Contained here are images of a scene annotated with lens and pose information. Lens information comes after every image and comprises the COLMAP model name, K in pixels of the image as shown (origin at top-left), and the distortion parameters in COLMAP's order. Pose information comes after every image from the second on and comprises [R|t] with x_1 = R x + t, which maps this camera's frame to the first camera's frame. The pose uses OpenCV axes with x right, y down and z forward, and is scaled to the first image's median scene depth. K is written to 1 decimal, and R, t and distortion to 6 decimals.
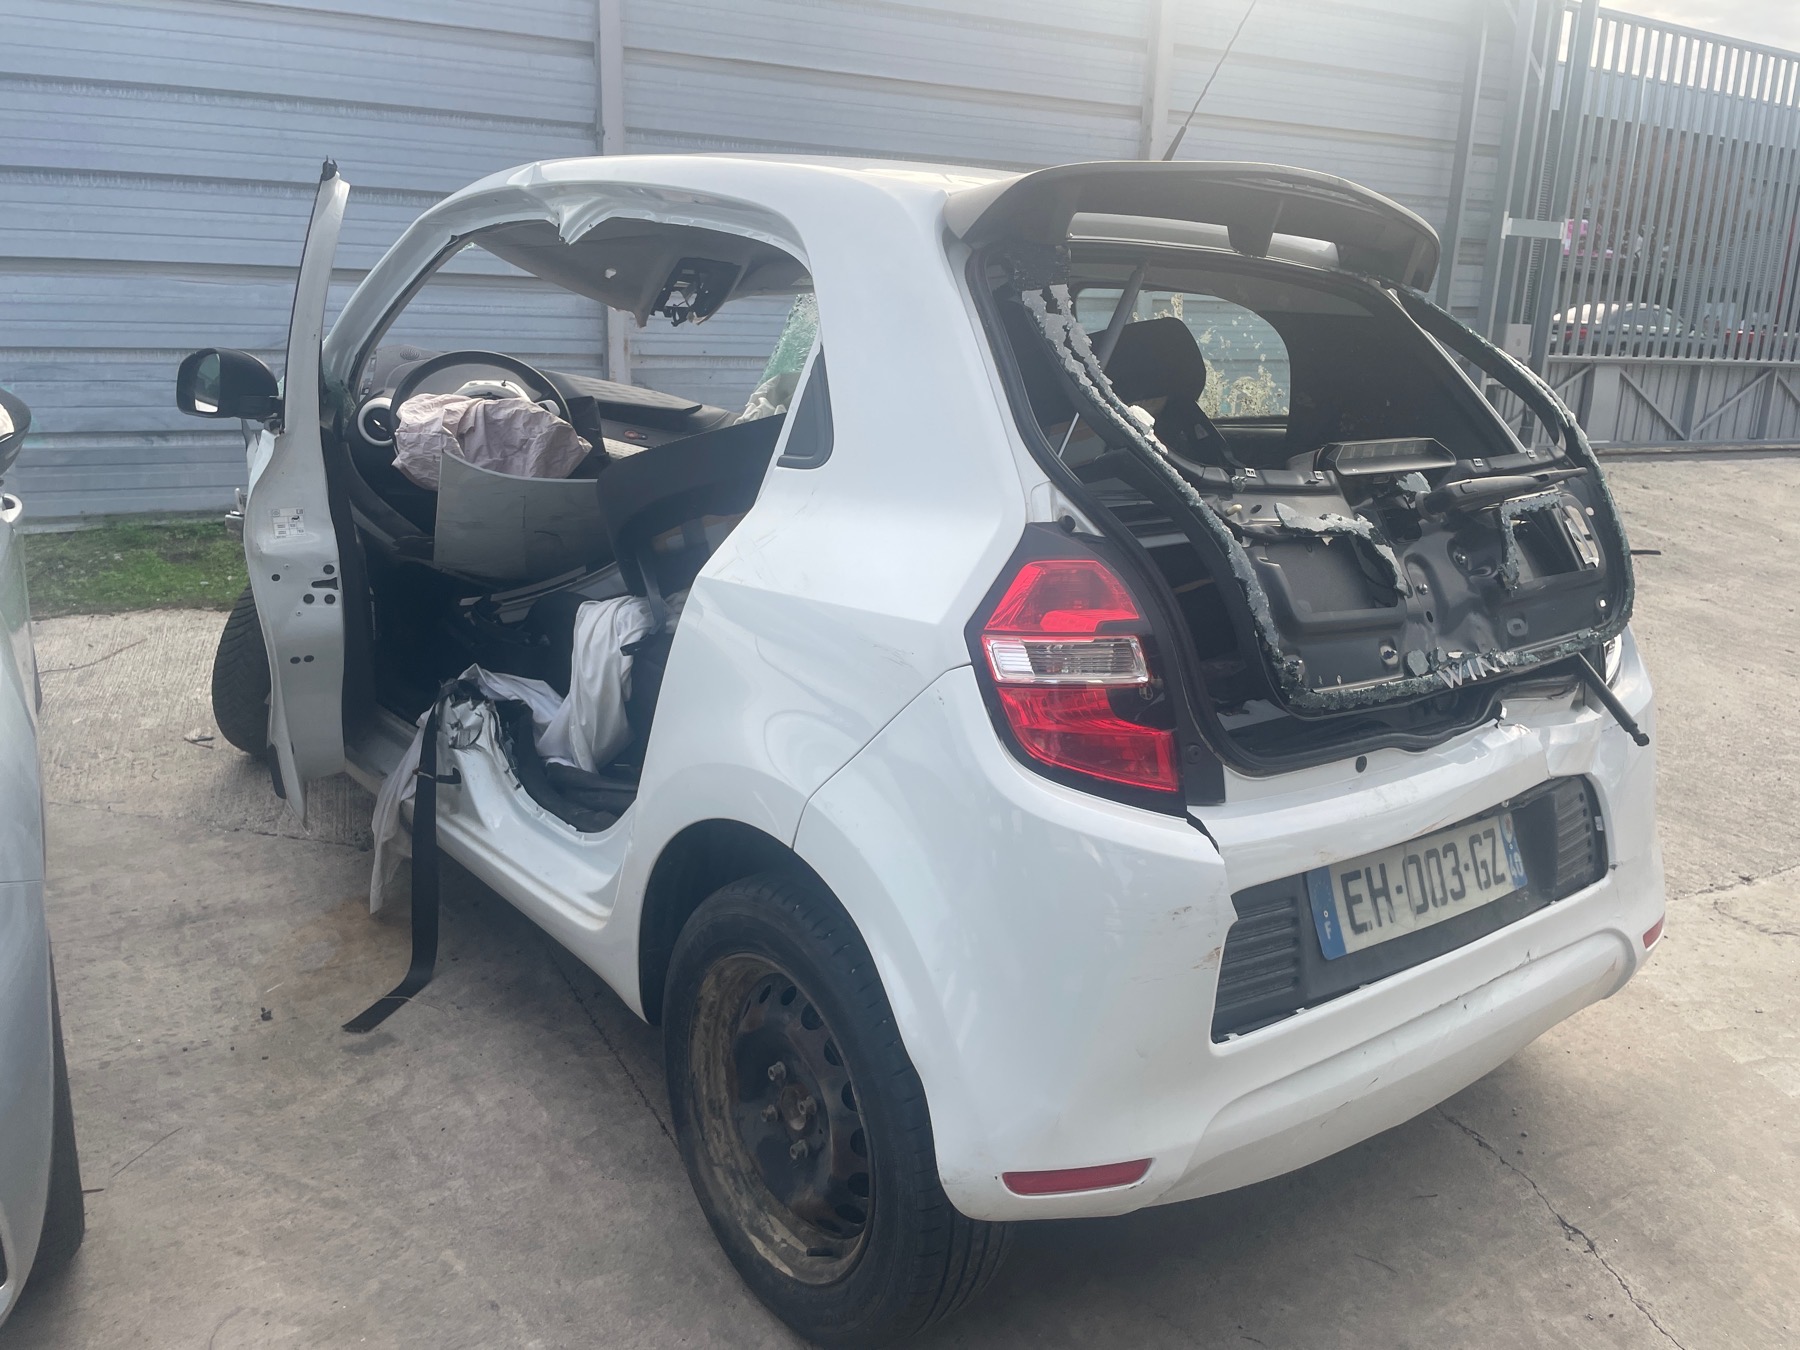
lens RADIAL K [[1331.0, 0, 900.0], [0, 1331.0, 675.0], [0, 0, 1]] dist [0.008581, -0.039923]
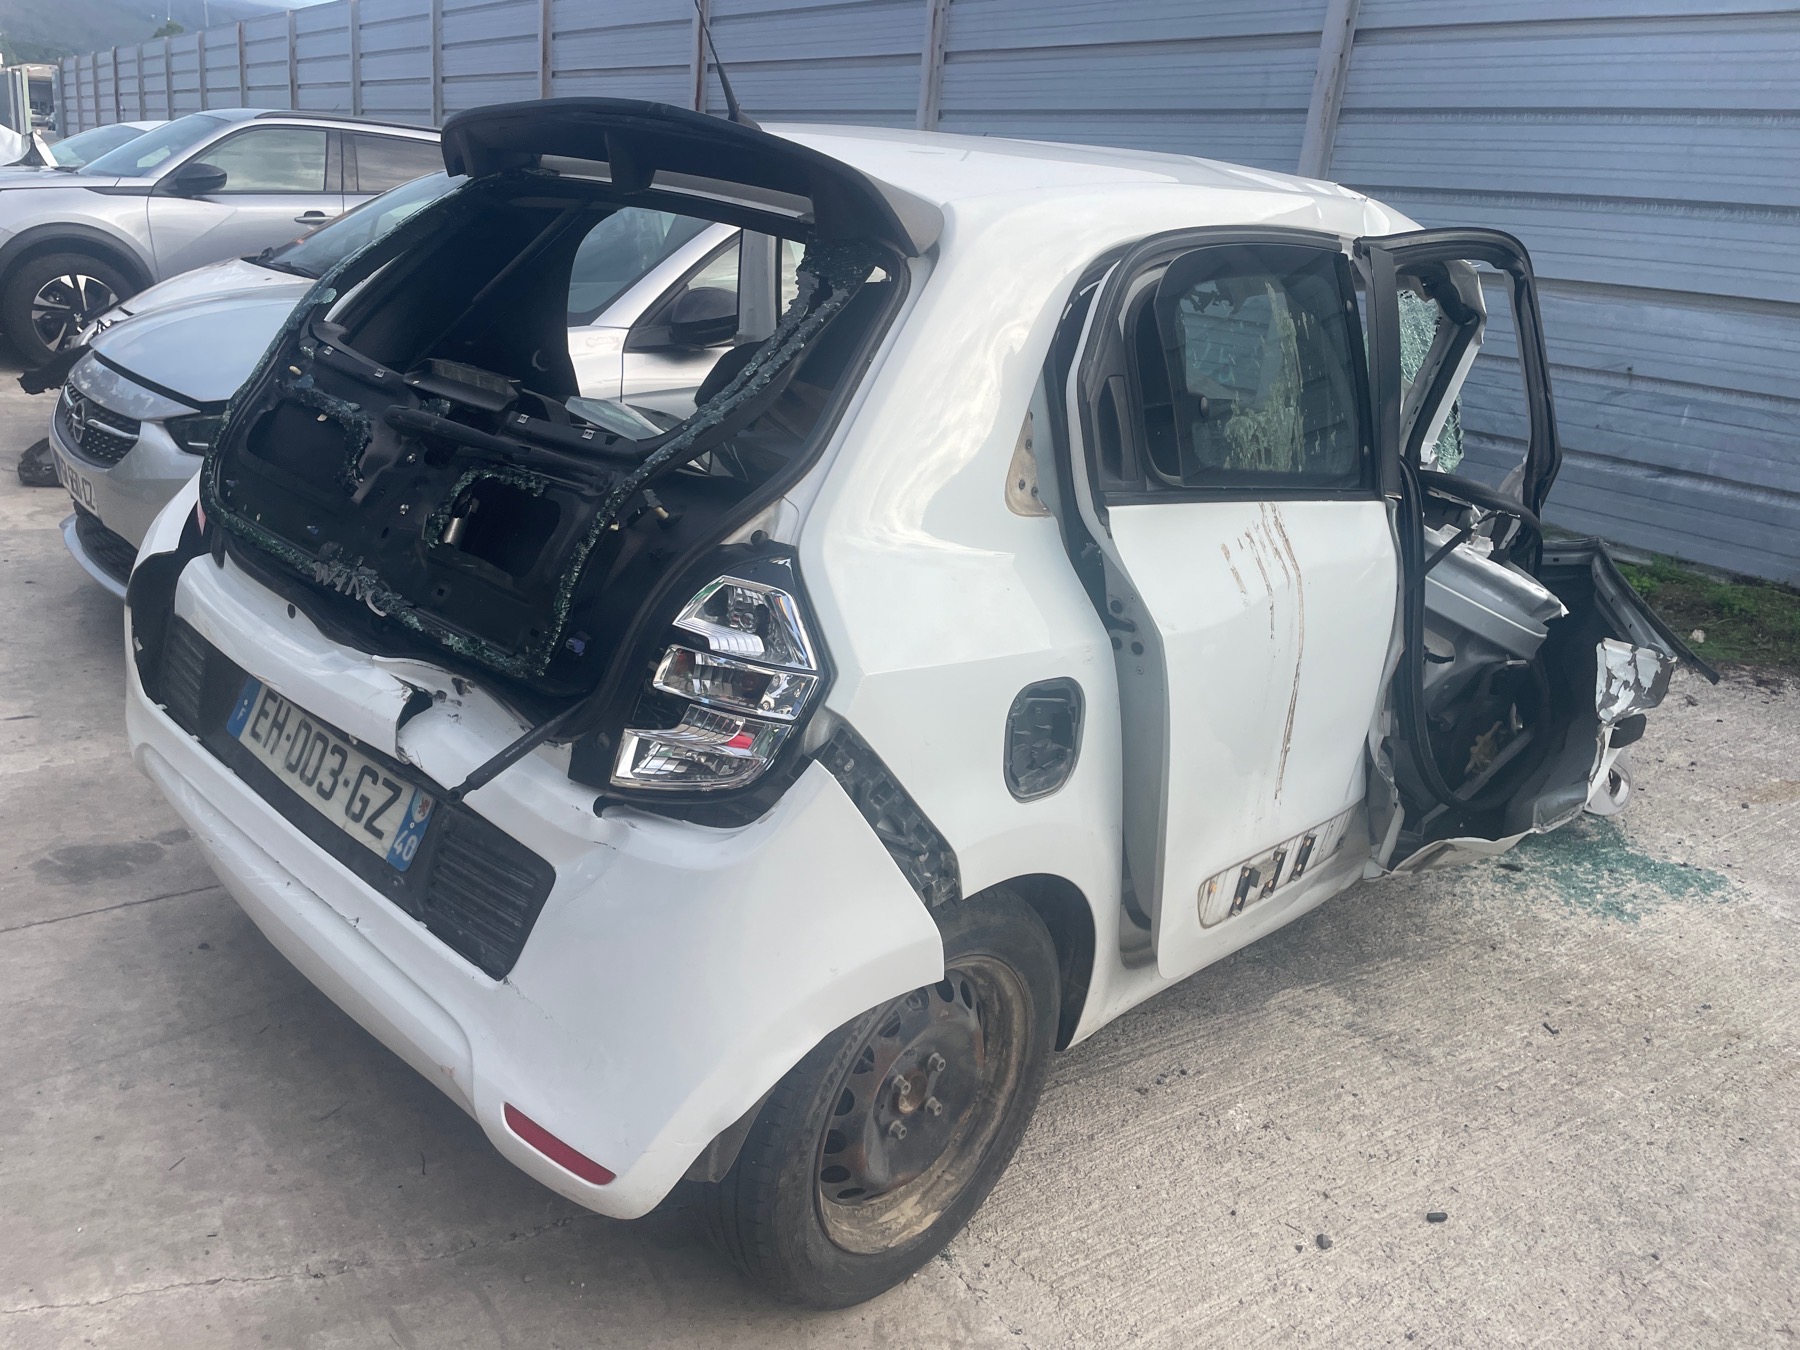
lens RADIAL K [[1331.0, 0, 900.0], [0, 1331.0, 675.0], [0, 0, 1]] dist [0.008581, -0.039923]
pose [[0.159181, 0.297361, -0.941402, 1.392021], [-0.335299, 0.913164, 0.231746, -0.299250], [0.928567, 0.278761, 0.245063, 1.099164]]
